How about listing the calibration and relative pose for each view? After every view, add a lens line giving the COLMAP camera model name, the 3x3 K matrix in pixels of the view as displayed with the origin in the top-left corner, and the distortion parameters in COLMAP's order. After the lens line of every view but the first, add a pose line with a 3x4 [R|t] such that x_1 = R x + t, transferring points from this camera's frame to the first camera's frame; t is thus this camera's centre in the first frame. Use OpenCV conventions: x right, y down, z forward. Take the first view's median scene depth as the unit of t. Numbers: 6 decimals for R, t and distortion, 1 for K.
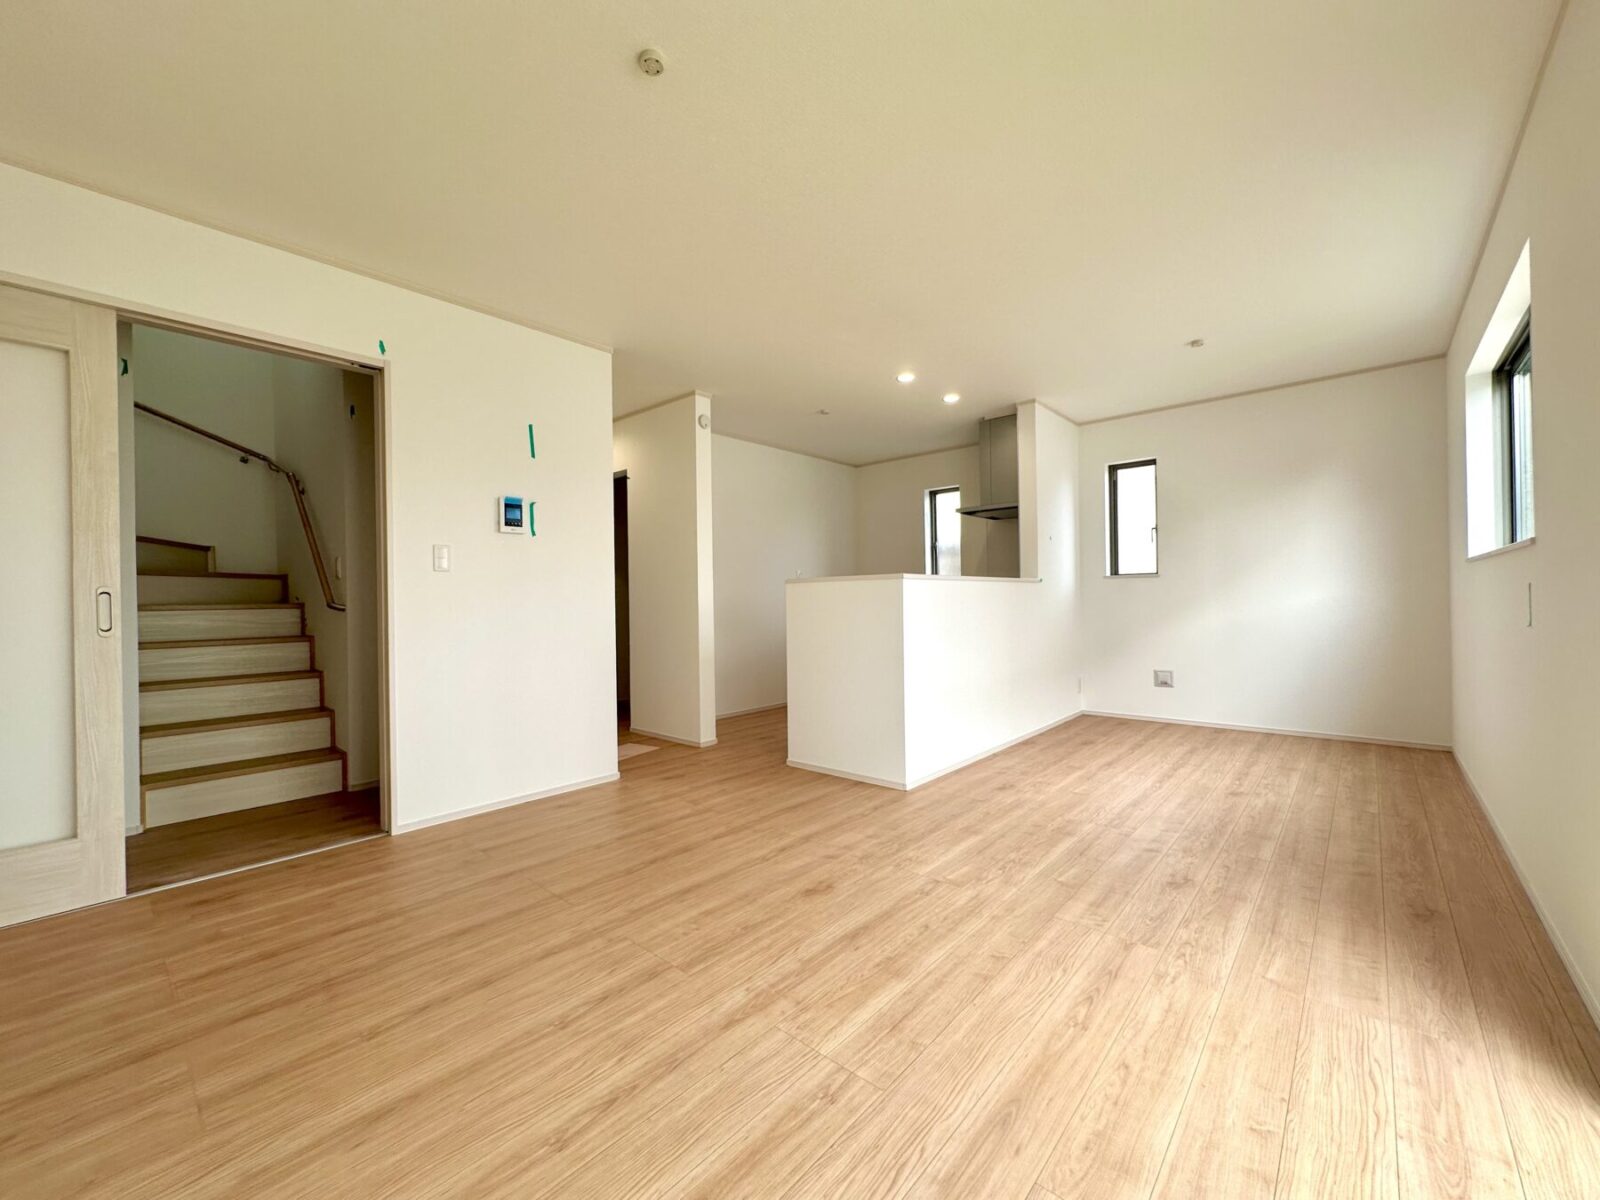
lens RADIAL K [[640.7, 0, 793.2], [0, 640.7, 594.2], [0, 0, 1]] dist [0.003127, 0.000349]
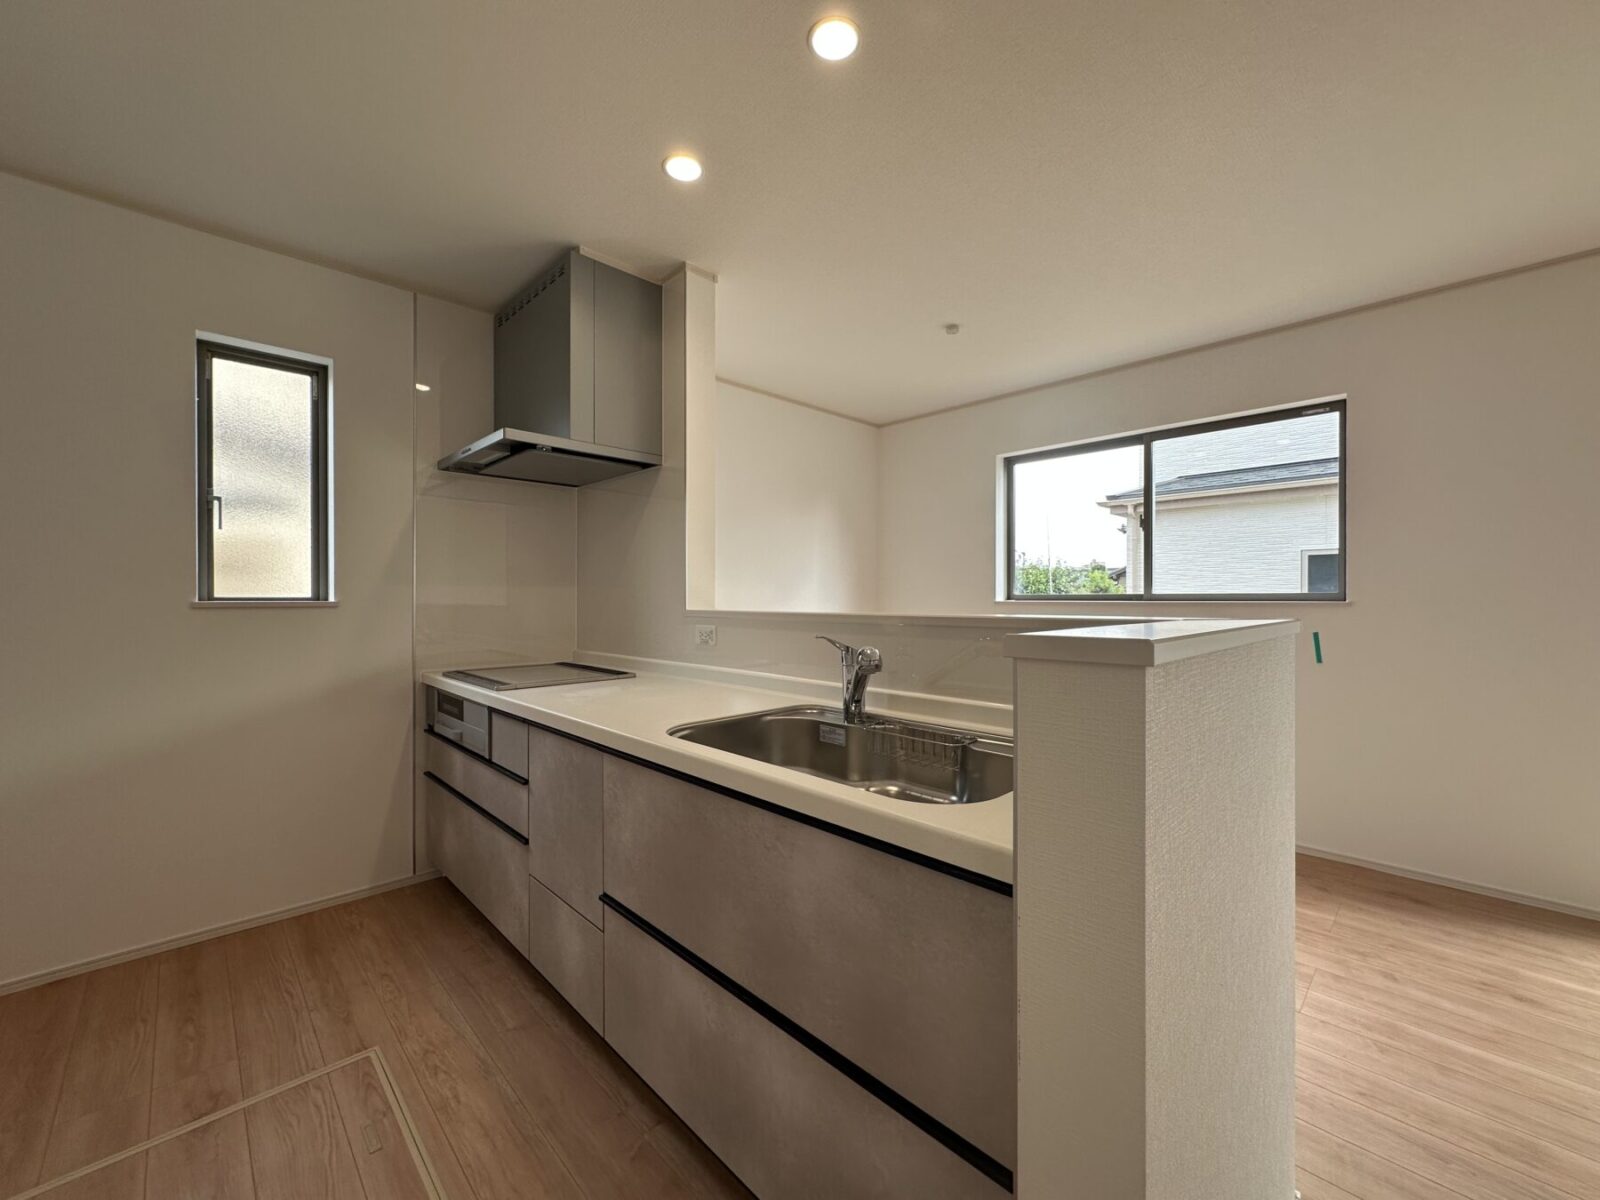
lens RADIAL K [[640.7, 0, 792.3], [0, 640.7, 601.5], [0, 0, 1]] dist [0.003127, 0.000349]
pose [[0.067266, 0.014050, 0.997636, -0.269094], [-0.004250, 0.999896, -0.013796, -0.043910], [-0.997726, -0.003312, 0.067318, 1.593476]]
